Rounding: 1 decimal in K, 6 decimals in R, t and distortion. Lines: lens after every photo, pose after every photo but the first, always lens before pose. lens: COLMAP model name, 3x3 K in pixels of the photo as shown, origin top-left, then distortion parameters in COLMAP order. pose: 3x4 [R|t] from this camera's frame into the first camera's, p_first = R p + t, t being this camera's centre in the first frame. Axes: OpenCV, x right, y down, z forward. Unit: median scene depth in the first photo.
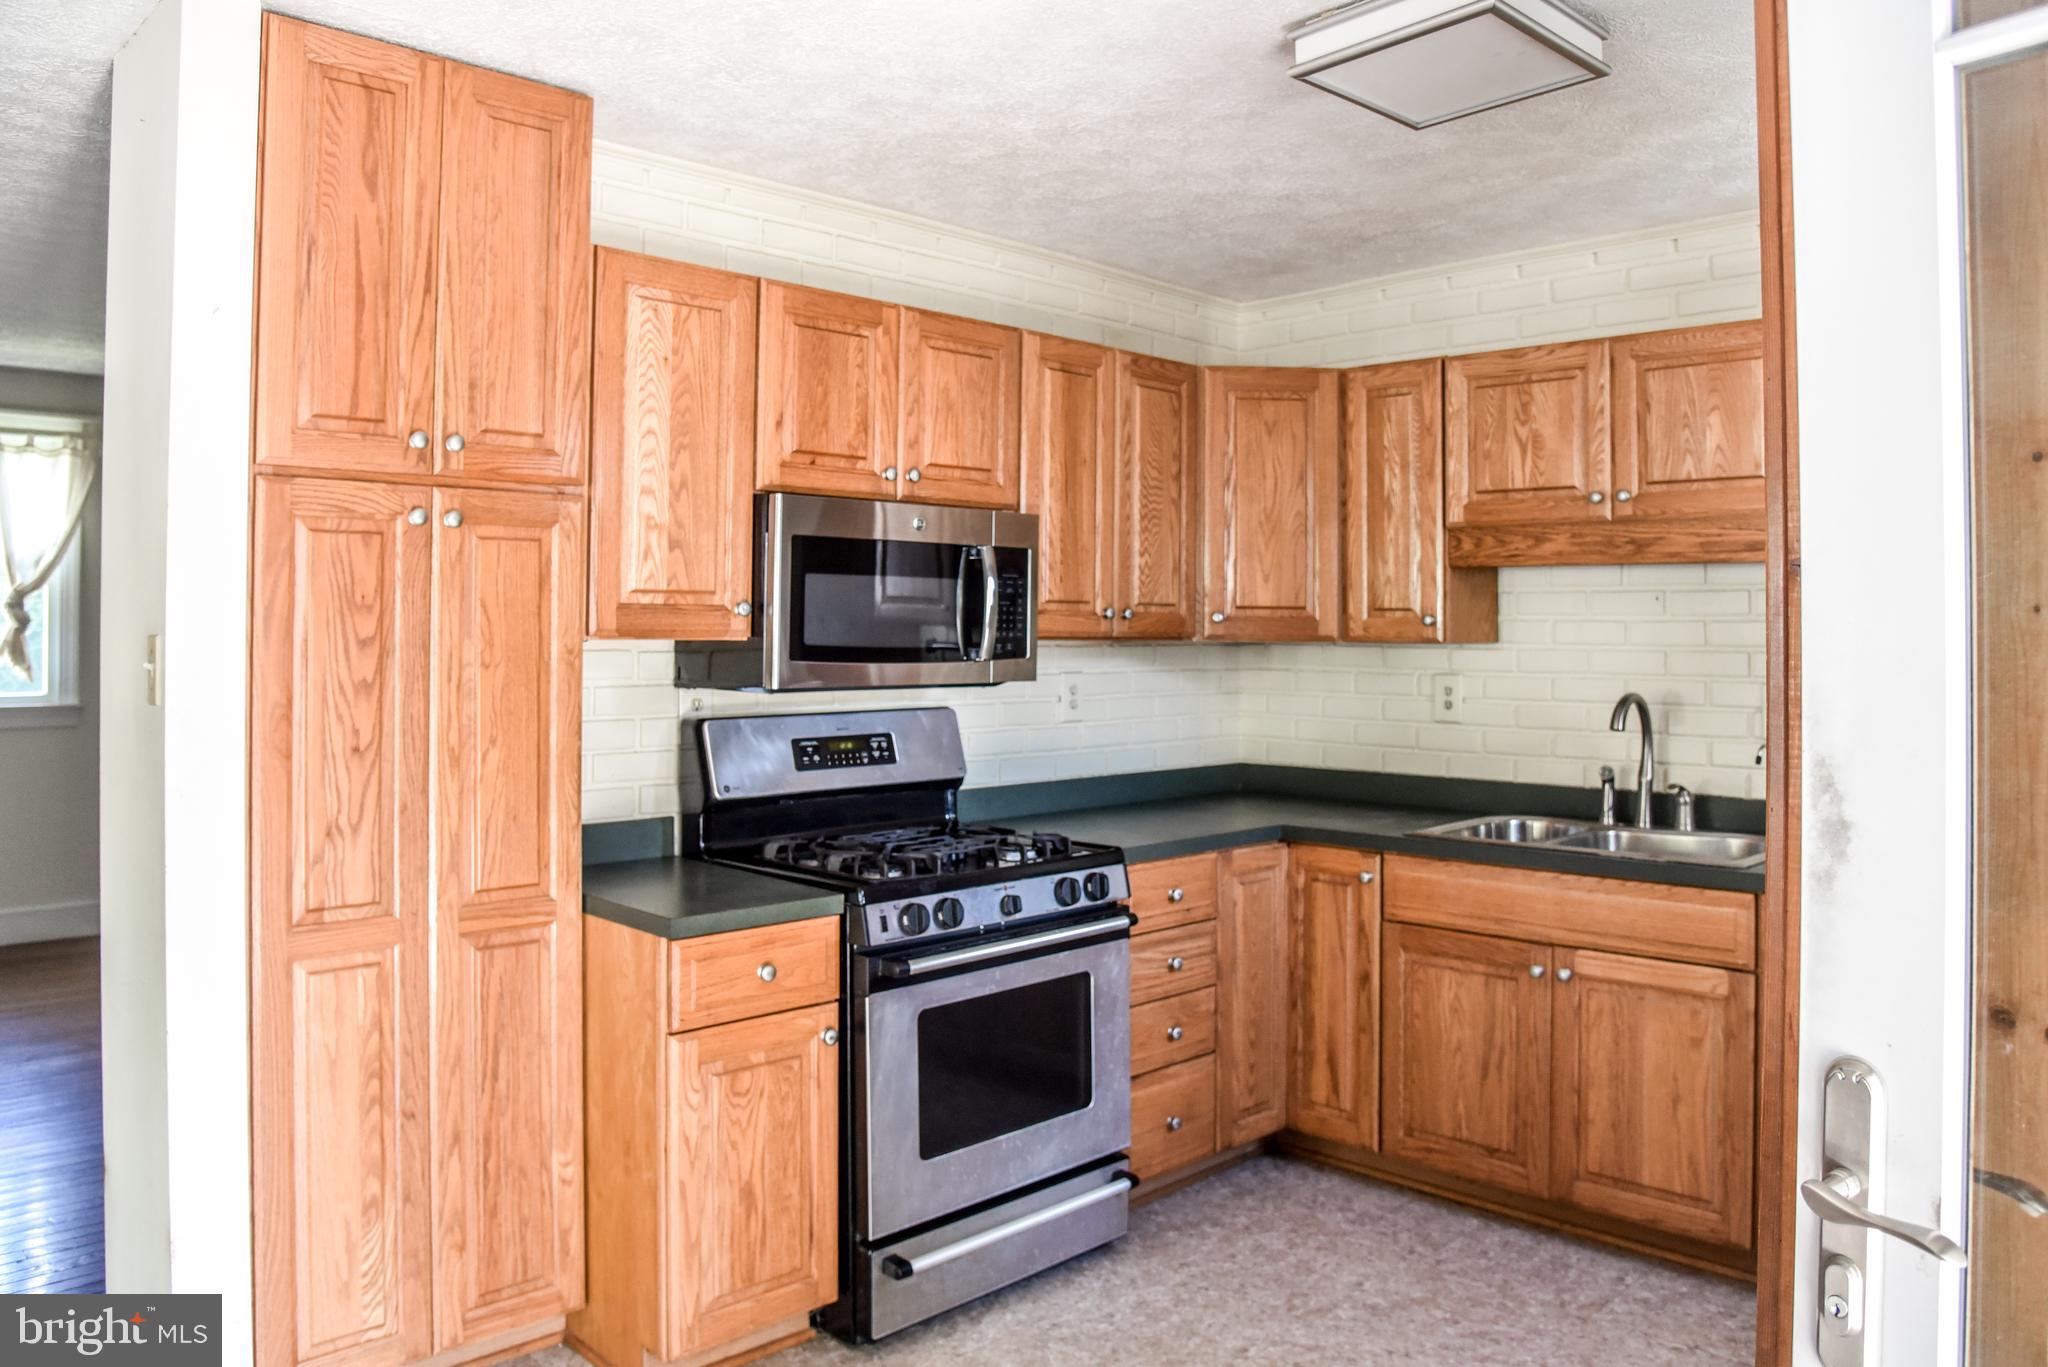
lens RADIAL K [[1503.5, 0, 1038.0], [0, 1503.5, 600.5], [0, 0, 1]] dist [-0.111147, 0.063608]
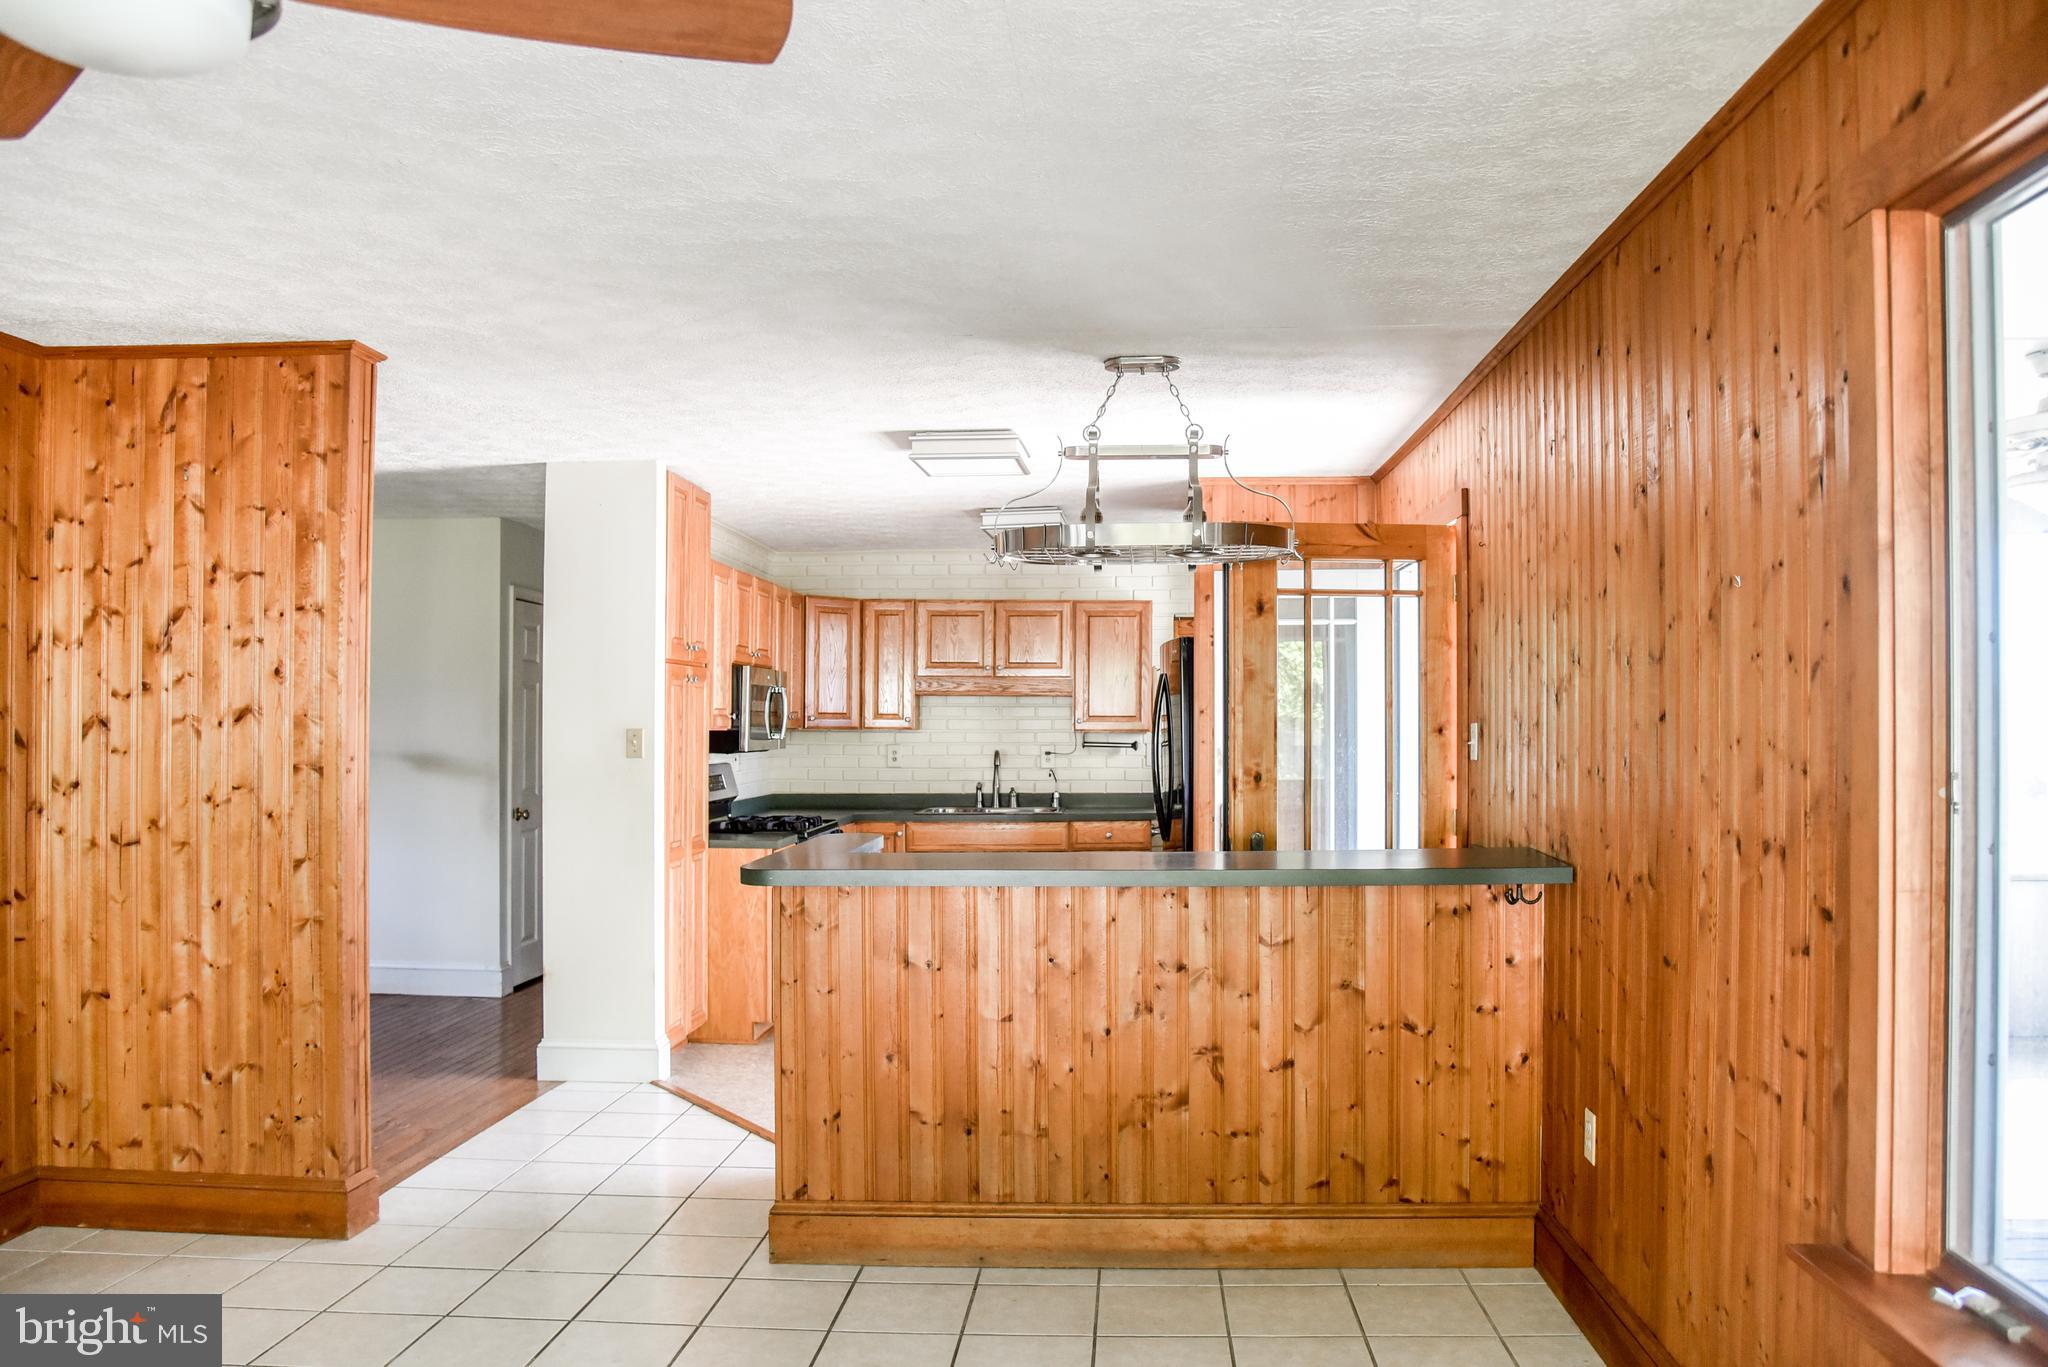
lens RADIAL K [[1485.7, 0, 1073.4], [0, 1485.7, 716.1], [0, 0, 1]] dist [-0.108203, 0.067641]
pose [[0.735902, -0.000895, 0.677087, -1.297786], [-0.010161, 0.999872, 0.012366, -0.026448], [-0.677012, -0.015980, 0.735799, -0.968536]]
